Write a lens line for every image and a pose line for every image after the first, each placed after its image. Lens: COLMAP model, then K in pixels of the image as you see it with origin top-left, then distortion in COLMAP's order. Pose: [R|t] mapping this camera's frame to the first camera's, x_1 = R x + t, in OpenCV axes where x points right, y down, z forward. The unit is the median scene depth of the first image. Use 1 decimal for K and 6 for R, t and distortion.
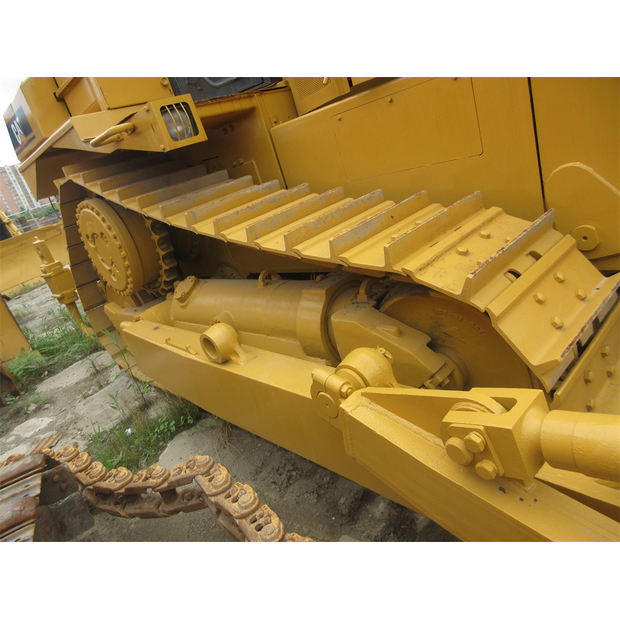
lens RADIAL K [[460.0, 0, 310.0], [0, 460.0, 310.0], [0, 0, 1]] dist [-0.003628, -0.001334]
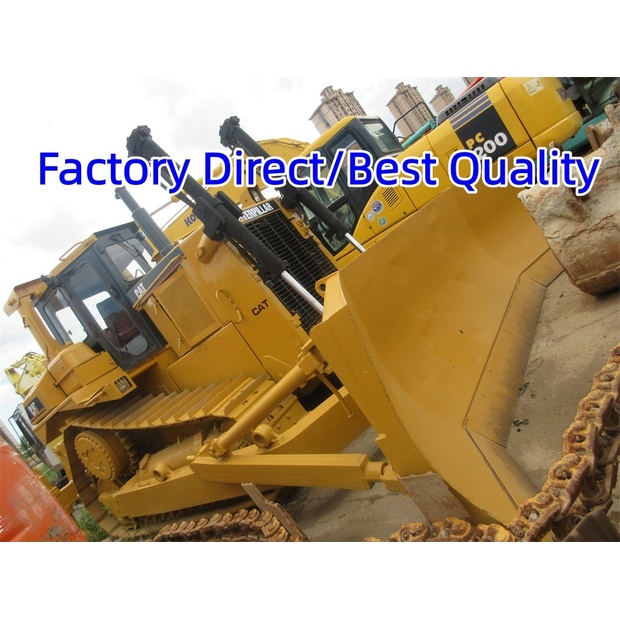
lens RADIAL K [[460.0, 0, 310.0], [0, 460.0, 310.0], [0, 0, 1]] dist [-0.003628, -0.001334]
pose [[0.941883, -0.307971, 0.134199, 0.310614], [0.335269, 0.886977, -0.317596, 0.237261], [-0.021222, 0.344131, 0.938682, -1.009327]]
